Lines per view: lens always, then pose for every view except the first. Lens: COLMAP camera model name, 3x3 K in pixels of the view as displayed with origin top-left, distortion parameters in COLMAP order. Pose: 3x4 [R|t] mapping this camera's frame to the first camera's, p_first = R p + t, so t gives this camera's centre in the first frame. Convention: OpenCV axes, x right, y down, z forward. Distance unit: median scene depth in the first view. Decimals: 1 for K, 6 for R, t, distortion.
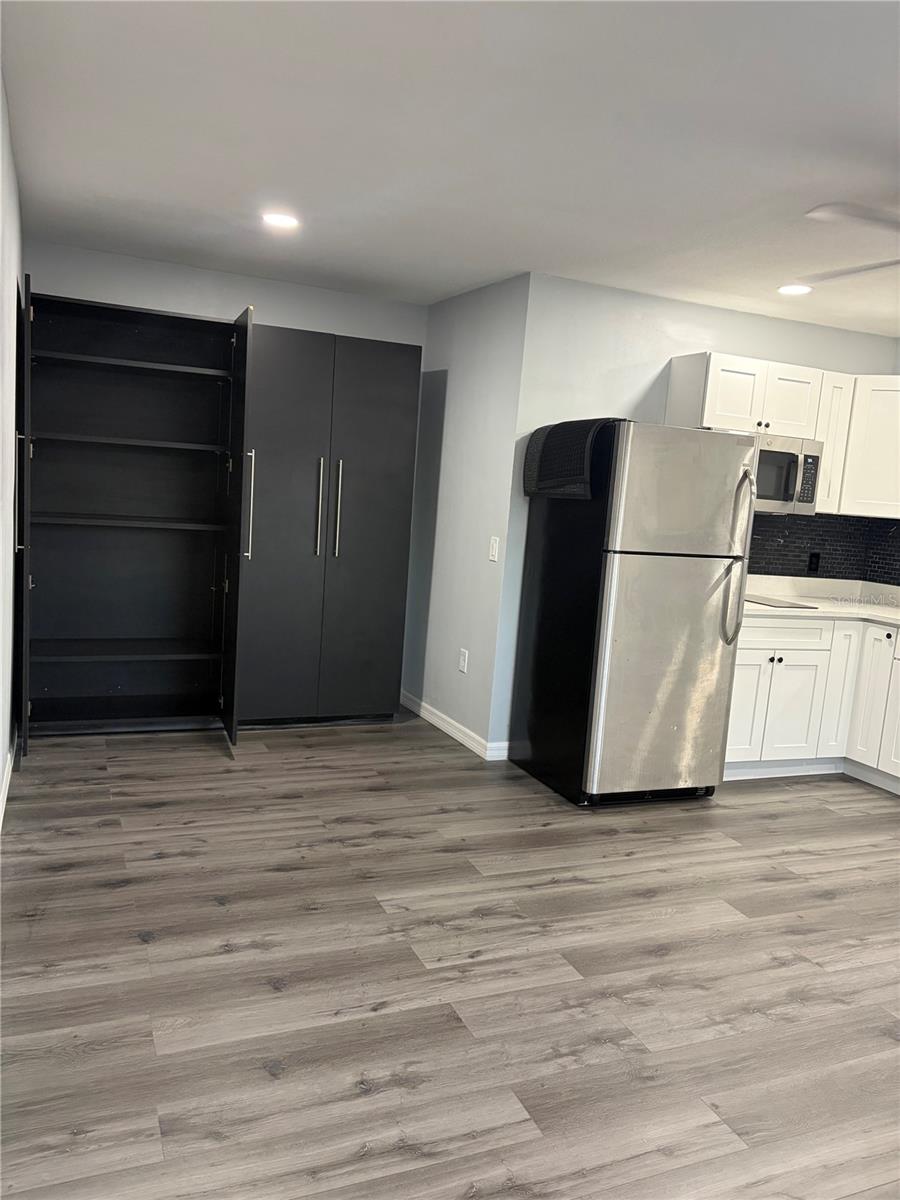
lens RADIAL K [[903.0, 0, 451.8], [0, 903.0, 599.6], [0, 0, 1]] dist [0.047071, -0.050118]
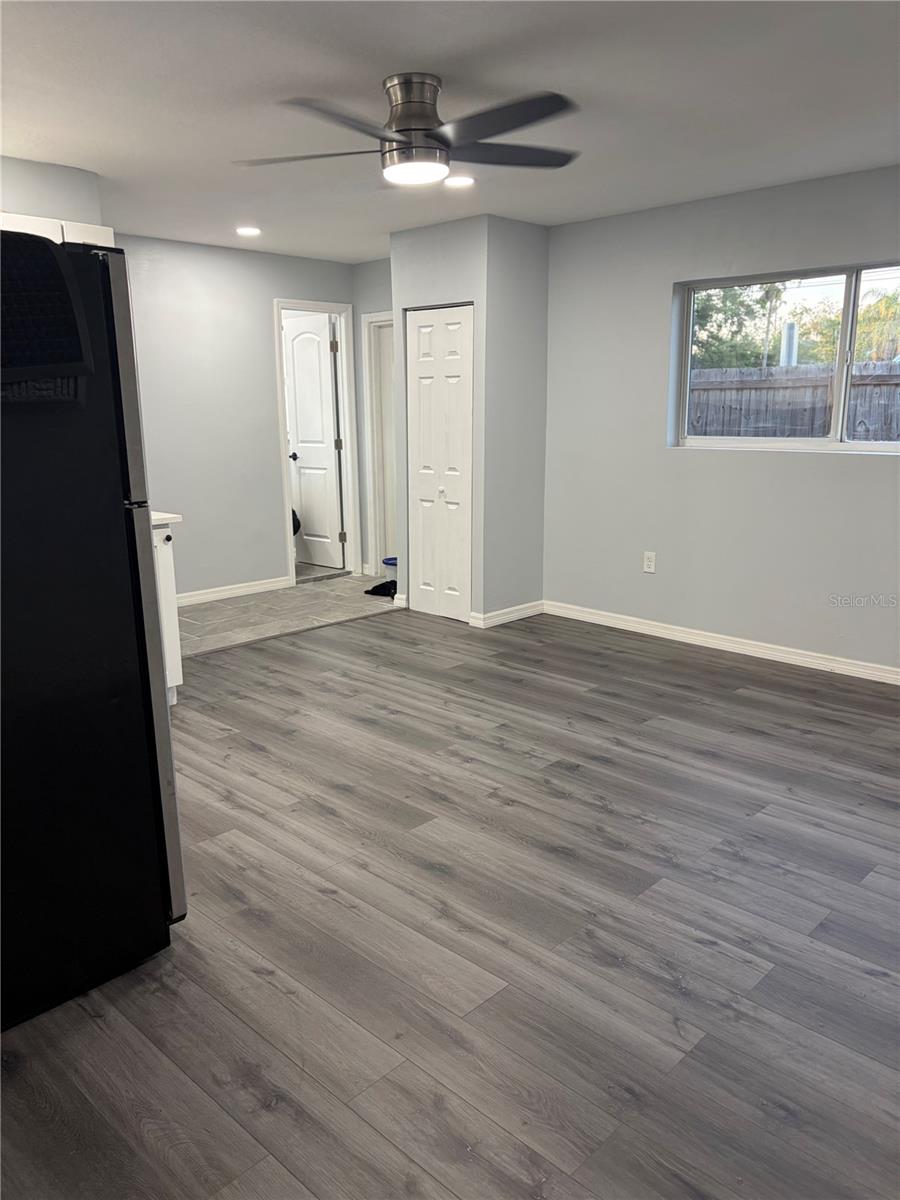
lens RADIAL K [[903.0, 0, 444.4], [0, 903.0, 598.9], [0, 0, 1]] dist [0.047071, -0.050118]
pose [[-0.387264, -0.266854, 0.882505, -0.461199], [0.094851, 0.940586, 0.326040, -0.187423], [-0.917077, 0.209970, -0.338943, 1.203475]]
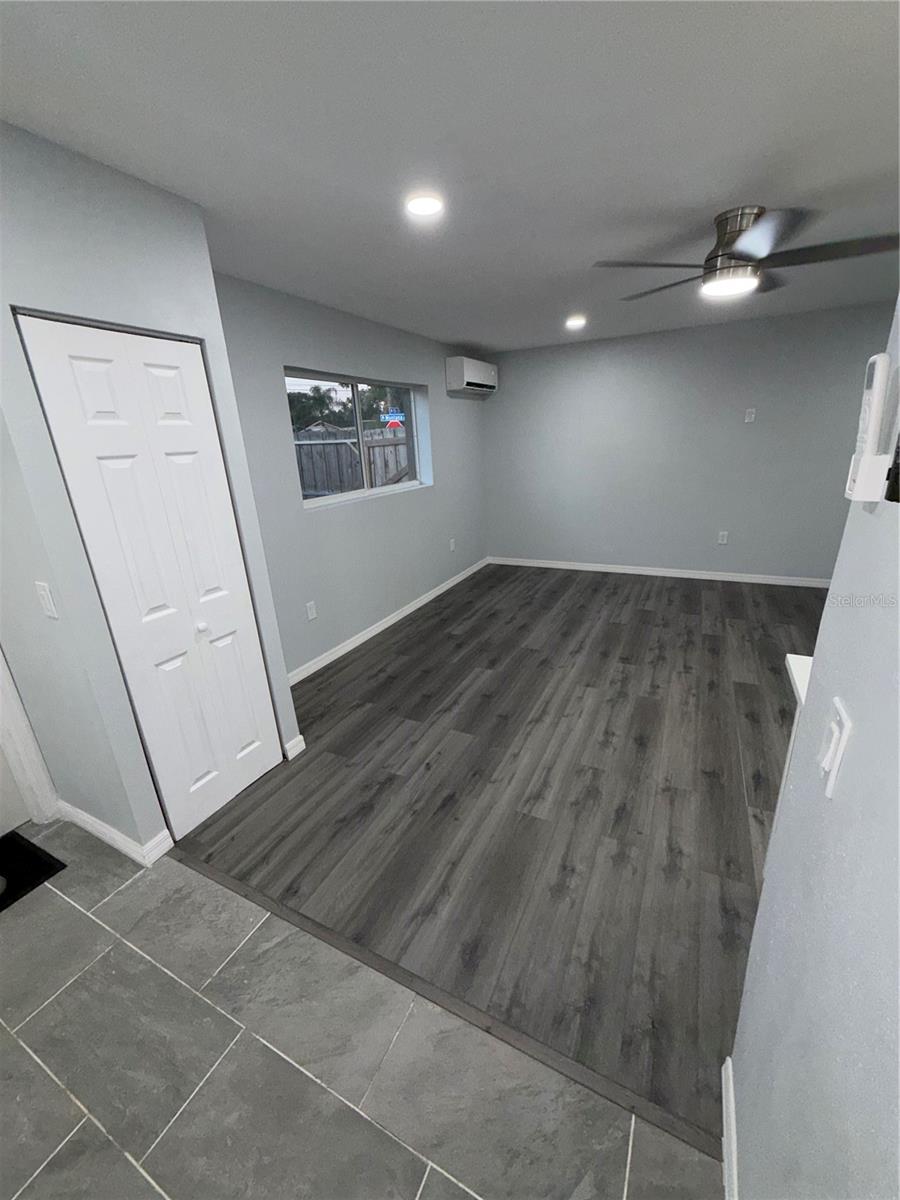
lens RADIAL K [[477.4, 0, 449.8], [0, 477.4, 595.3], [0, 0, 1]] dist [-0.000250, 0.000416]
pose [[-0.764142, 0.163026, -0.624107, 1.264280], [-0.091894, 0.930155, 0.355483, -0.098356], [0.638468, 0.328991, -0.695790, 1.175330]]
